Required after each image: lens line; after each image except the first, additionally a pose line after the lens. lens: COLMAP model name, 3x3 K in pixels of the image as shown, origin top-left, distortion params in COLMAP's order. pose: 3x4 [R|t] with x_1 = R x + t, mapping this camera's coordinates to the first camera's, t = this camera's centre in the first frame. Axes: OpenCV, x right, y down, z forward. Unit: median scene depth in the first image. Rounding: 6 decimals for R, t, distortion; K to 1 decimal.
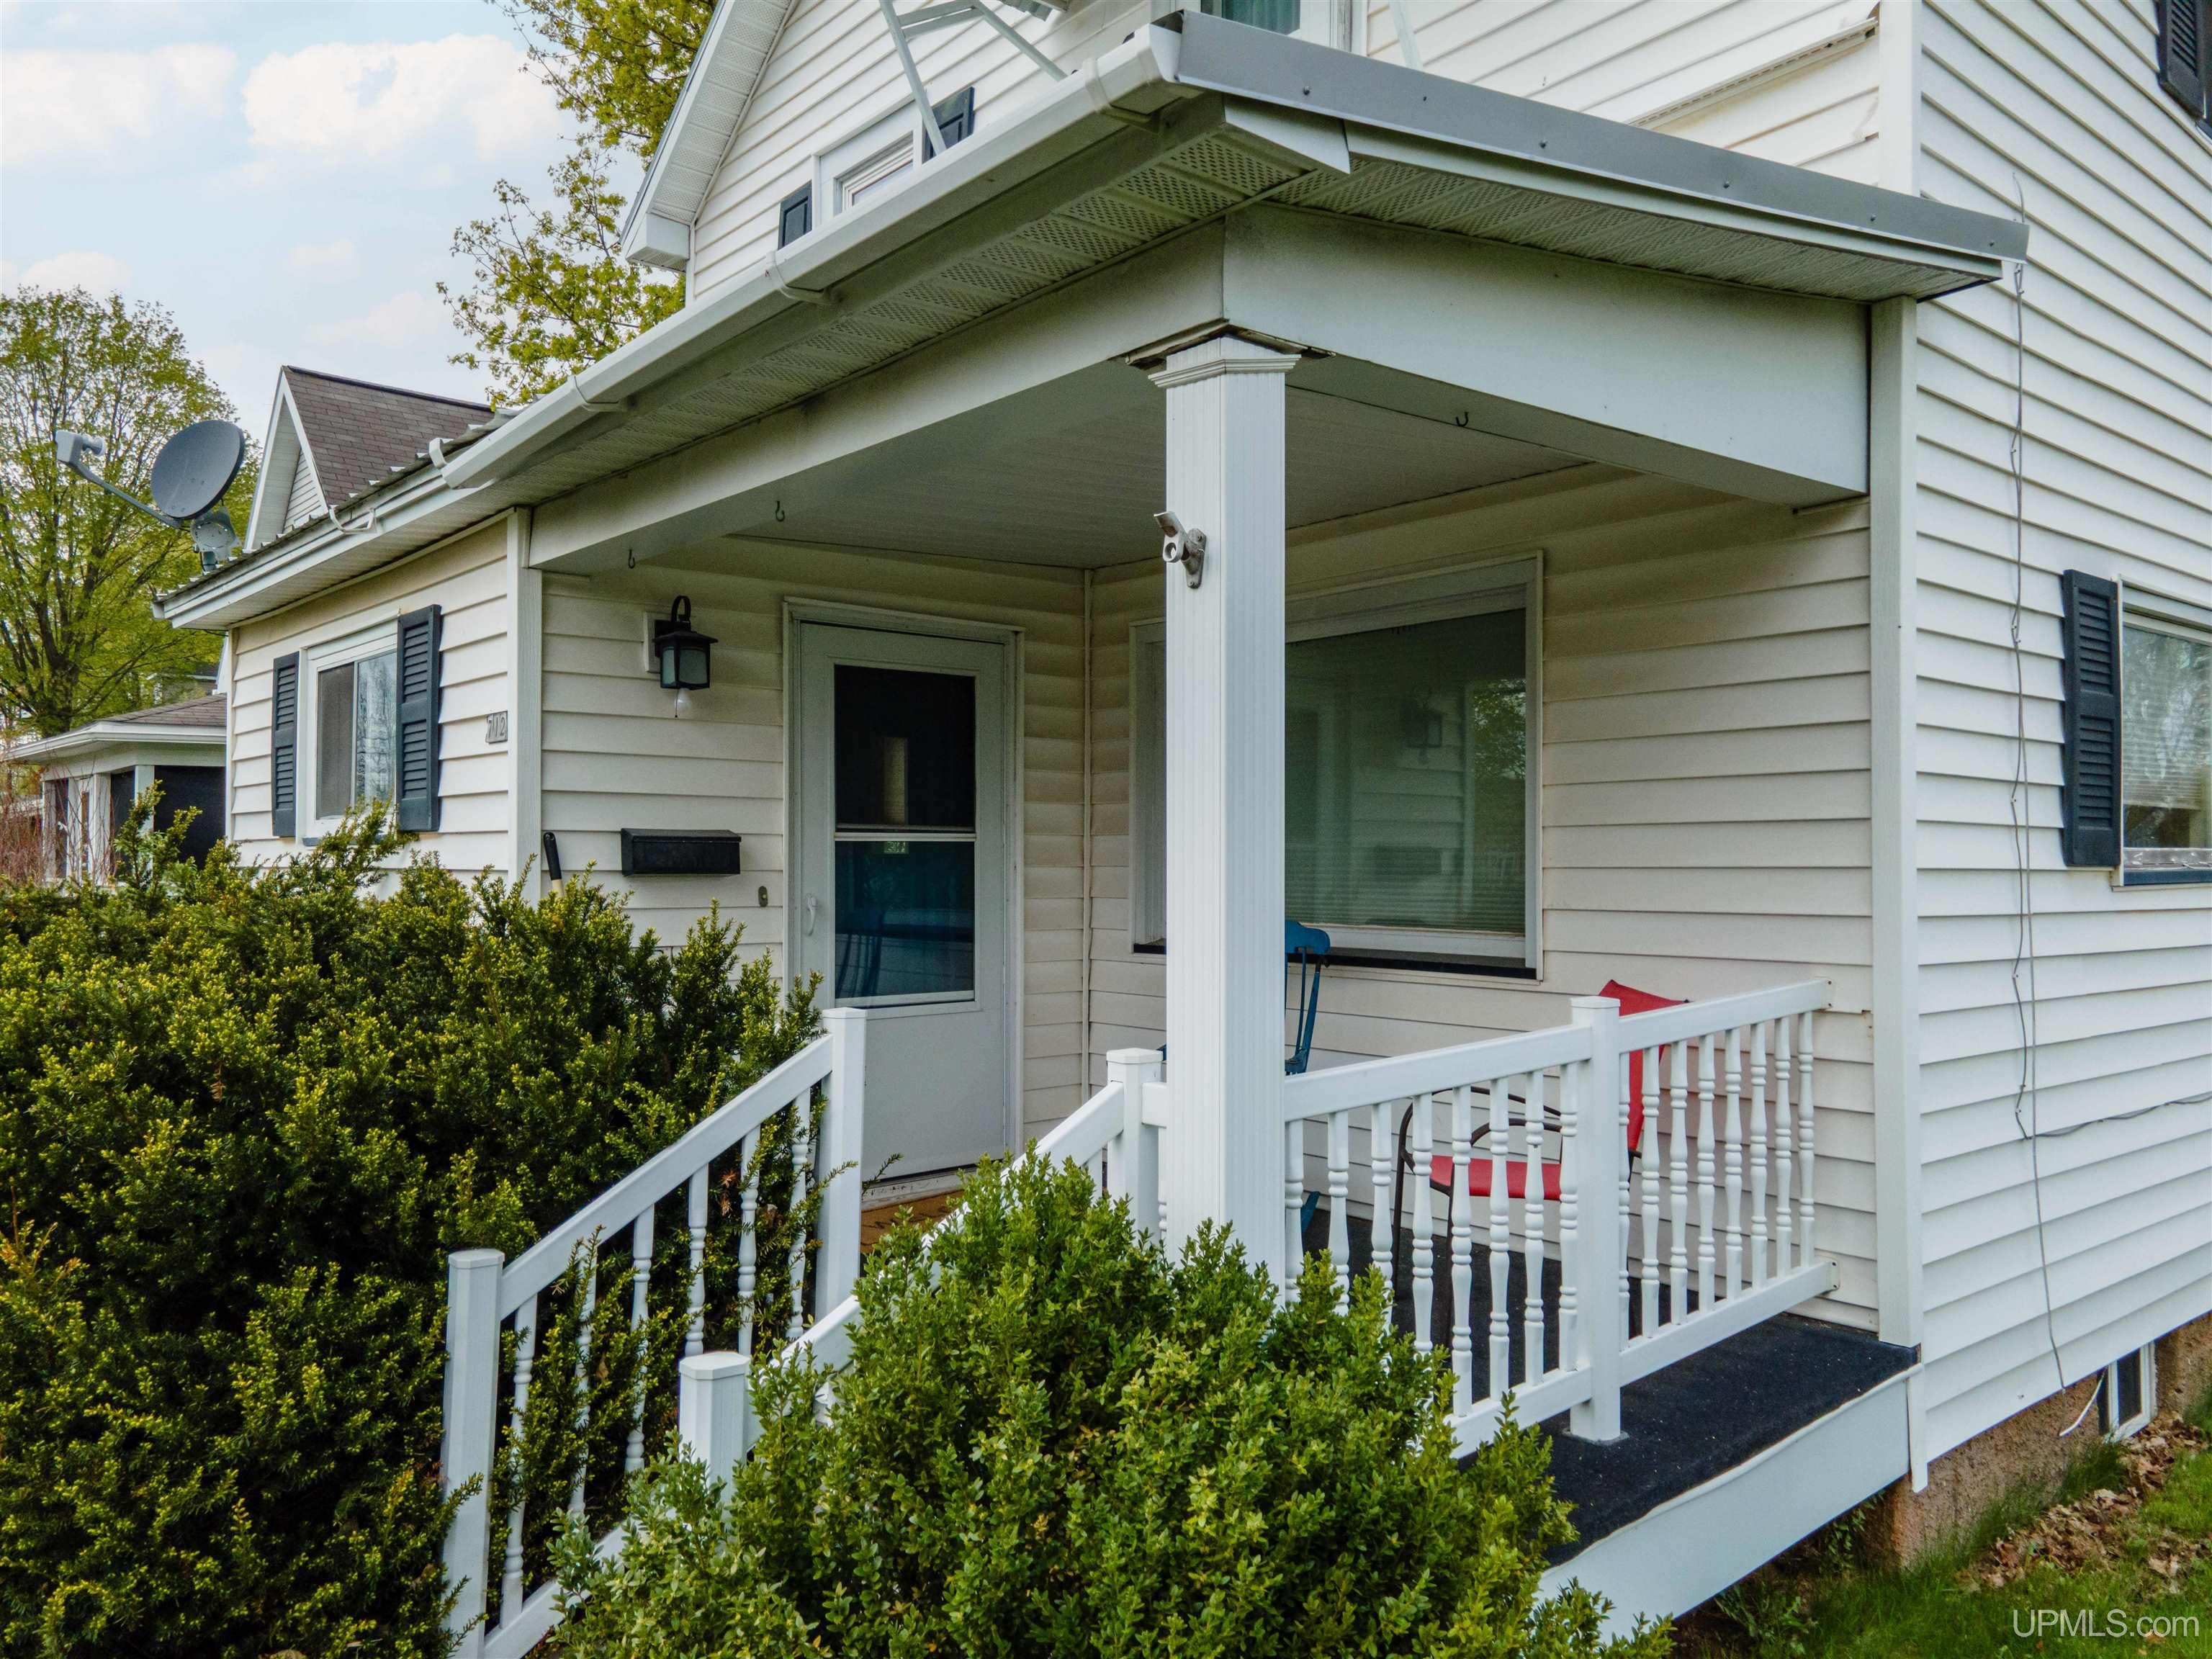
lens RADIAL K [[1609.2, 0, 1106.0], [0, 1609.2, 829.5], [0, 0, 1]] dist [0.043520, 0.004746]
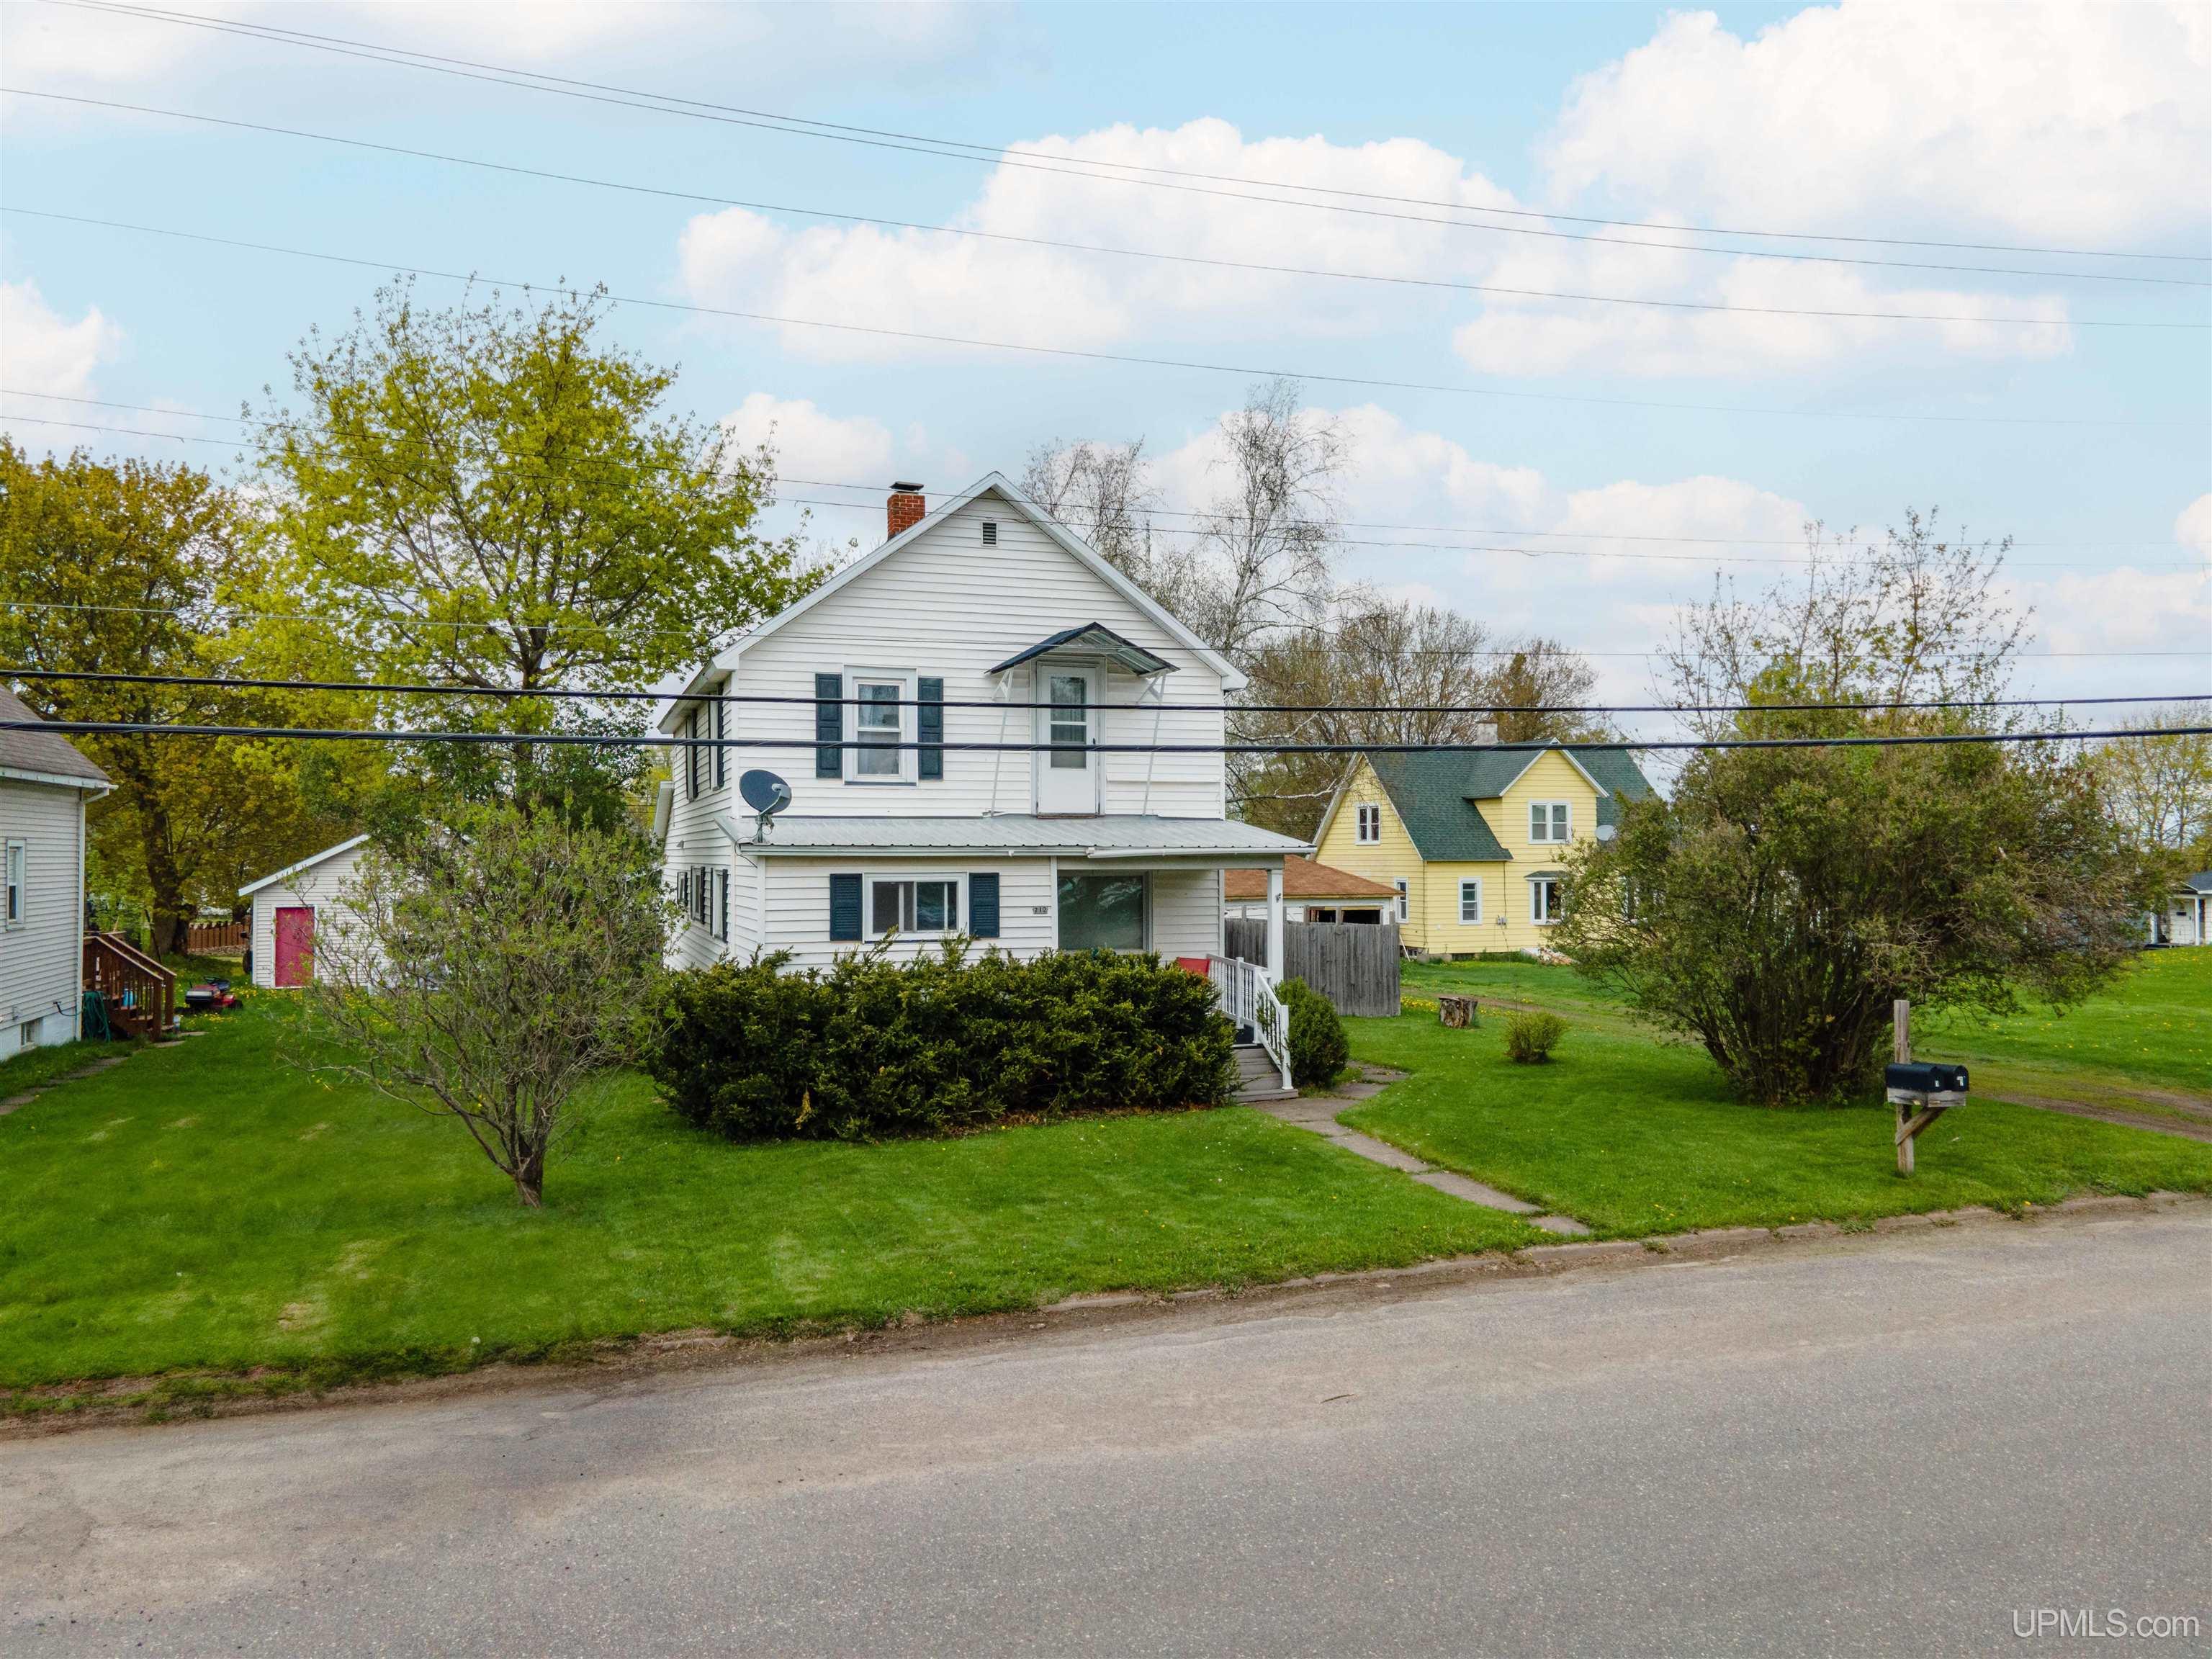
lens RADIAL K [[1609.2, 0, 1106.0], [0, 1609.2, 829.5], [0, 0, 1]] dist [0.043520, 0.004746]
pose [[0.367547, 0.009989, 0.929951, -3.821970], [-0.015150, 0.999874, -0.004753, -0.234407], [-0.929882, -0.012342, 0.367652, -0.524392]]
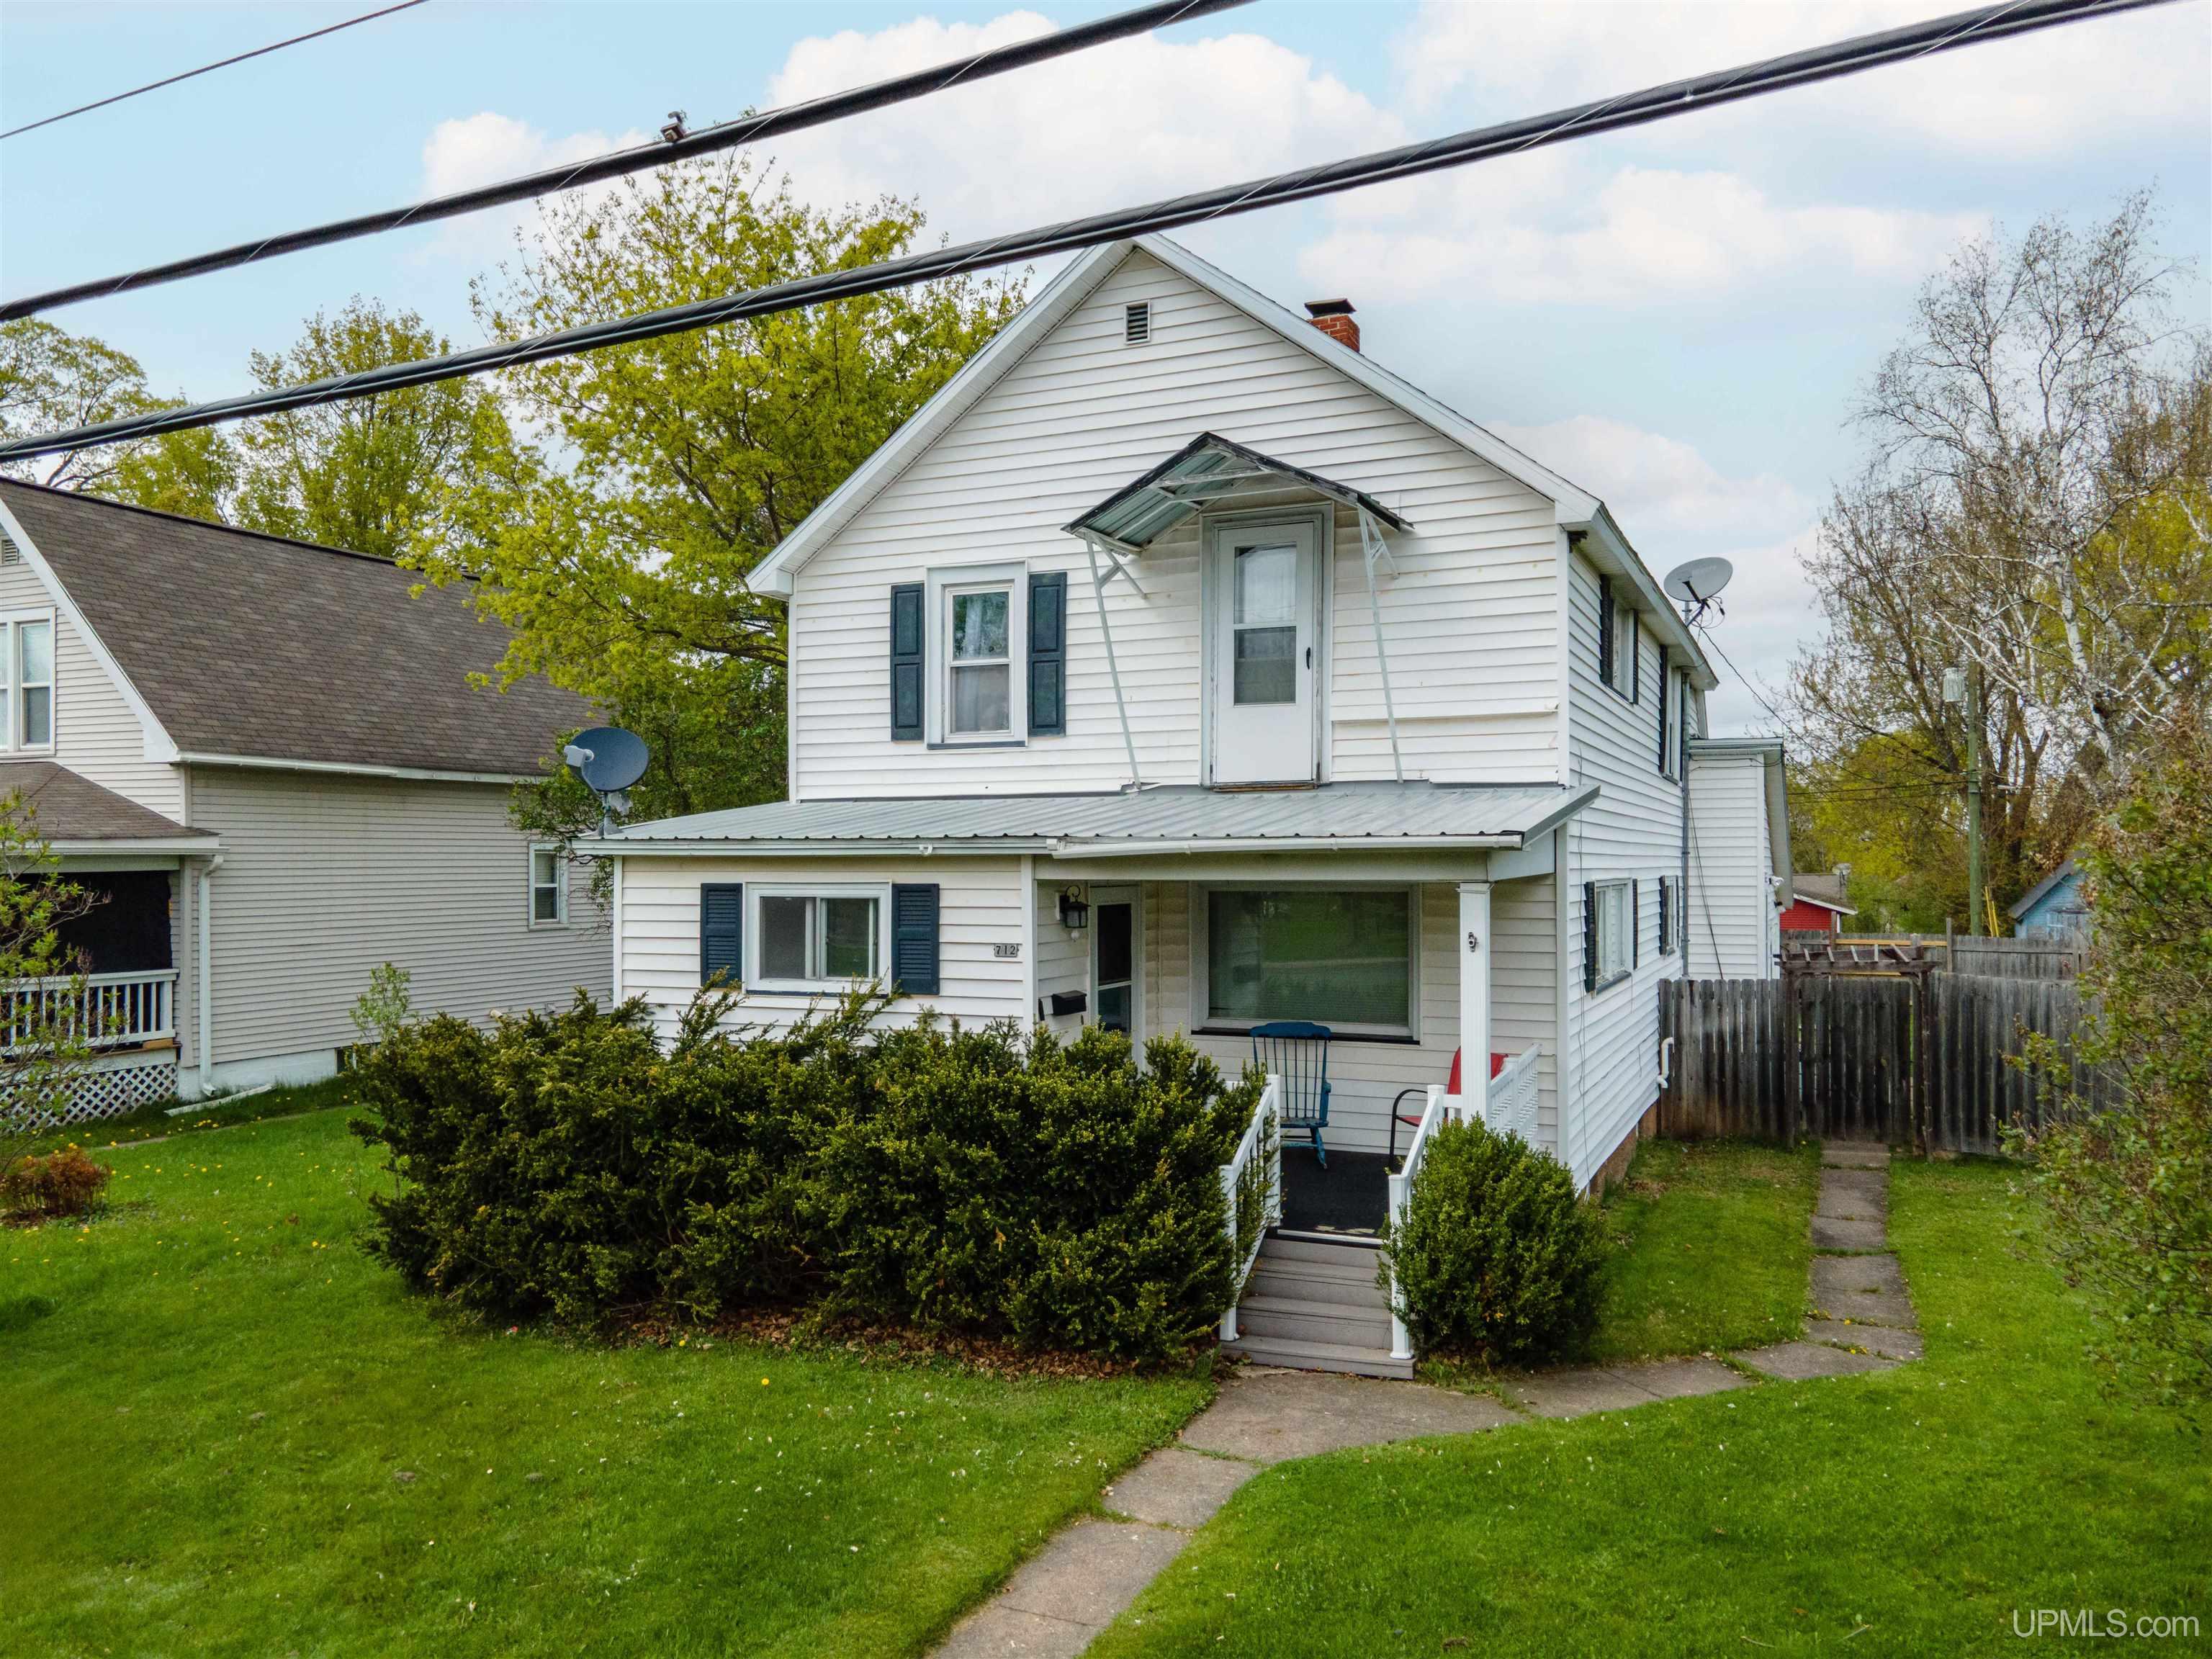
lens RADIAL K [[1662.7, 0, 1106.0], [0, 1662.7, 829.5], [0, 0, 1]] dist [0.061145, 0.003246]
pose [[0.903277, 0.007577, 0.428990, -1.200489], [-0.005957, 0.999969, -0.005119, -0.210821], [-0.429016, 0.002068, 0.903294, -1.042067]]
